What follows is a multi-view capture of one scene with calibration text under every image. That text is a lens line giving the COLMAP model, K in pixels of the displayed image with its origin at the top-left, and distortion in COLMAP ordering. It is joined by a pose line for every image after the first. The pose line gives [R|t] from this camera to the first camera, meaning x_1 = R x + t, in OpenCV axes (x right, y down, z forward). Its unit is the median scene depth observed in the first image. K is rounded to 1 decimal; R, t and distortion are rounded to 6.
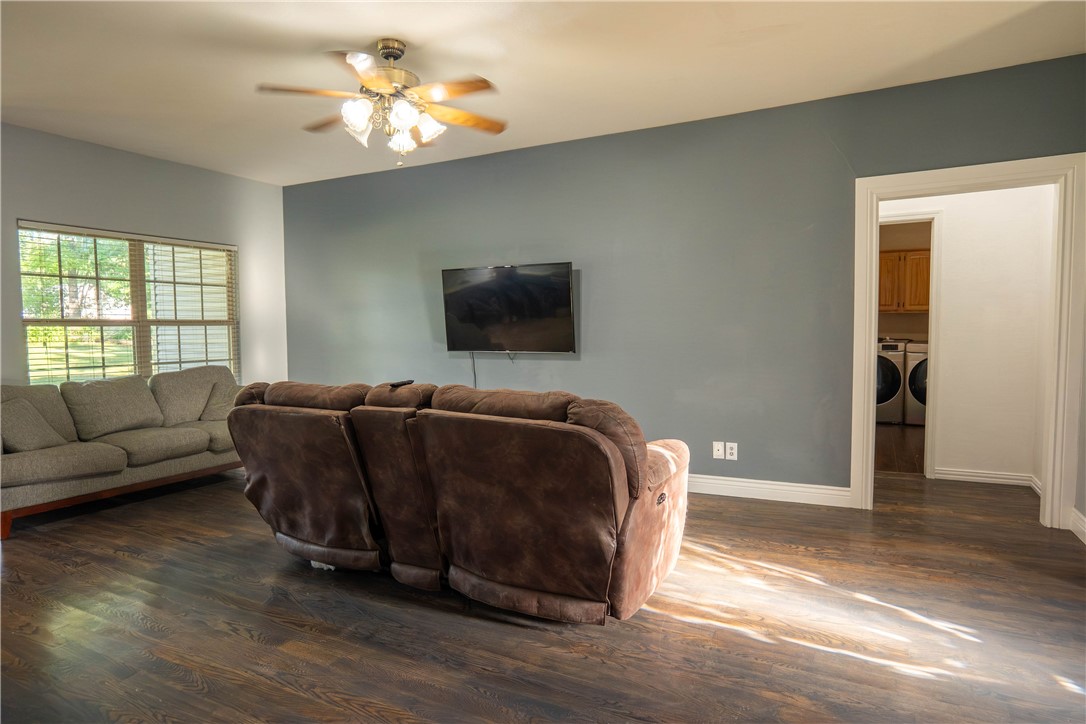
lens RADIAL K [[637.3, 0, 534.6], [0, 637.3, 359.4], [0, 0, 1]] dist [0.006662, 0.000536]
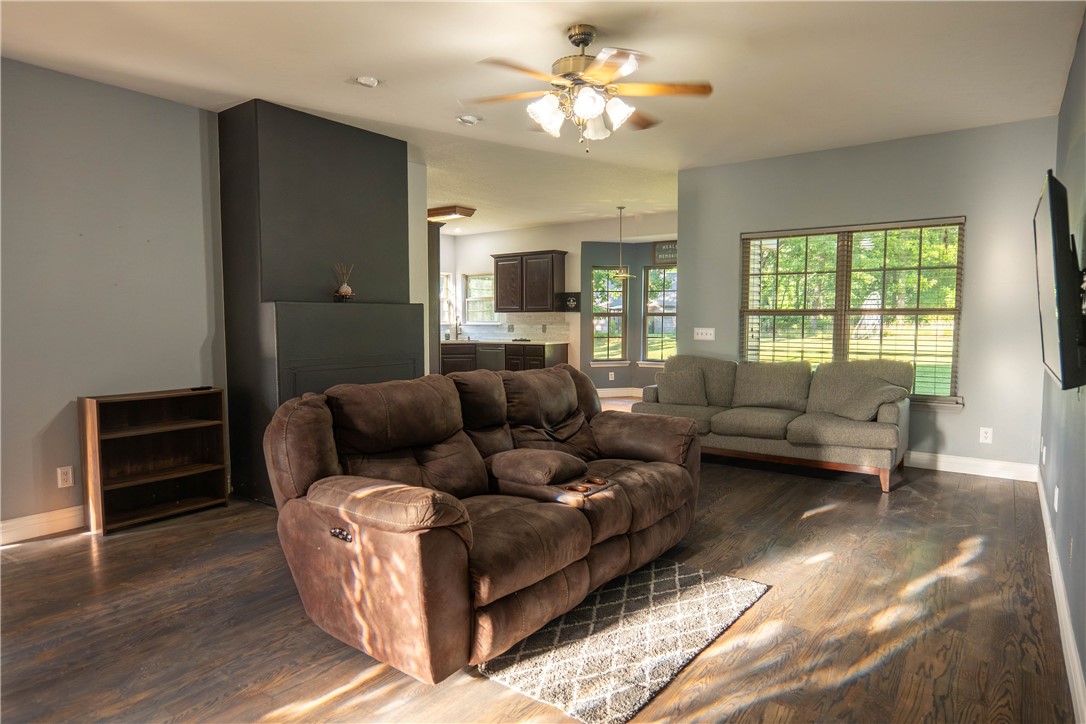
lens RADIAL K [[637.3, 0, 540.2], [0, 637.3, 362.7], [0, 0, 1]] dist [0.006662, 0.000536]
pose [[-0.110886, 0.072058, -0.991217, 0.636987], [-0.063369, 0.994826, 0.079410, -0.038650], [0.991811, 0.071618, -0.105746, 0.887273]]
